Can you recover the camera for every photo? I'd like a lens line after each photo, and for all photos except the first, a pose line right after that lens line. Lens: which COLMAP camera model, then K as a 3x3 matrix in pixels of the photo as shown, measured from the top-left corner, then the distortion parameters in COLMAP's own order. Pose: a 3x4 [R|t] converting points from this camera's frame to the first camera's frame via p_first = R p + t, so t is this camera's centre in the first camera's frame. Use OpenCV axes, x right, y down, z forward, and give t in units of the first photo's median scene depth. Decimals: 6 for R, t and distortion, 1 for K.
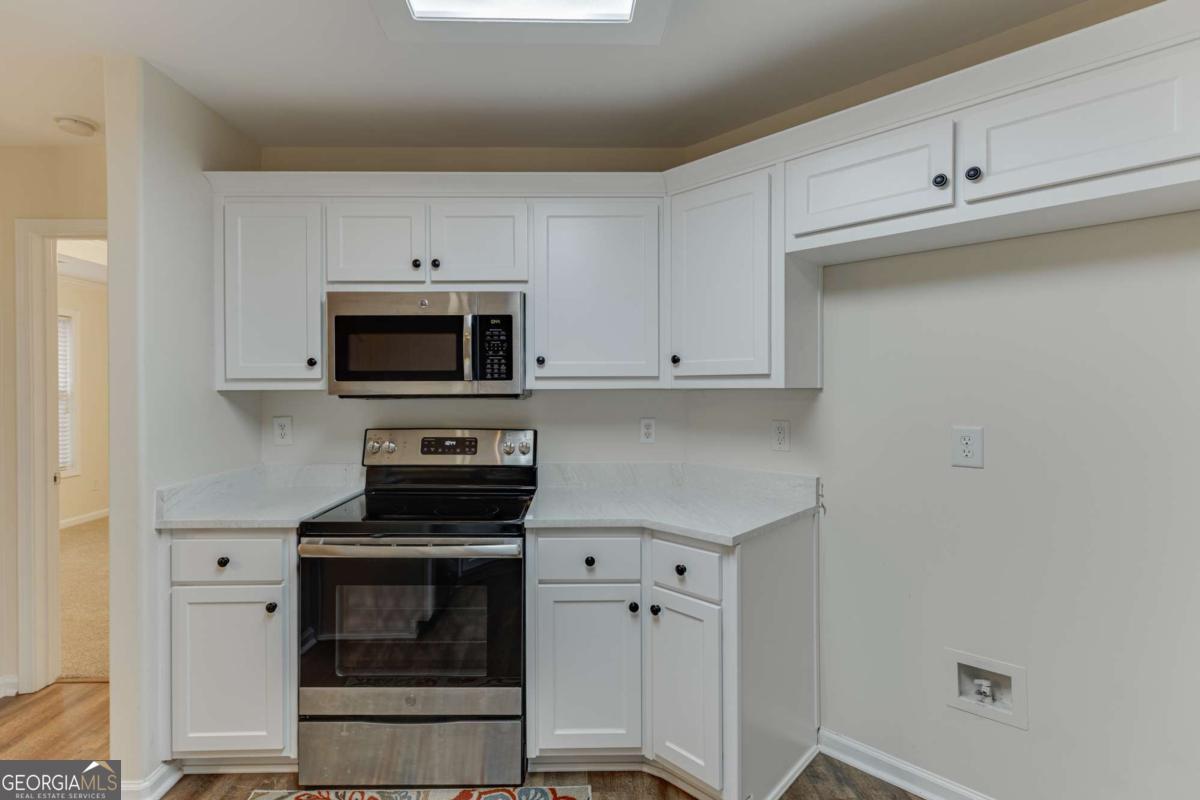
lens RADIAL K [[541.7, 0, 599.5], [0, 541.7, 395.5], [0, 0, 1]] dist [0.020630, -0.002917]
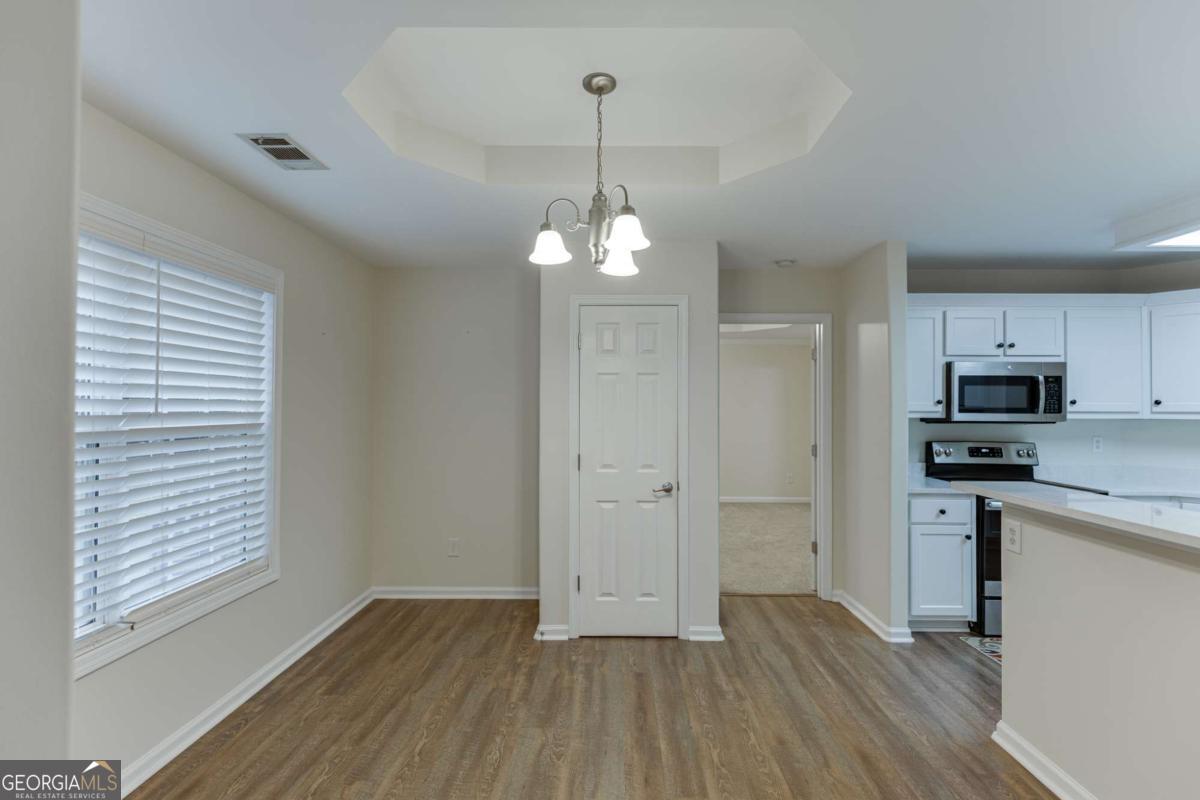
lens RADIAL K [[541.7, 0, 603.2], [0, 541.7, 407.2], [0, 0, 1]] dist [0.020630, -0.002917]
pose [[0.999765, 0.008697, -0.019837, -1.547526], [-0.008930, 0.999892, -0.011681, -0.014992], [0.019734, 0.011856, 0.999735, -0.749629]]
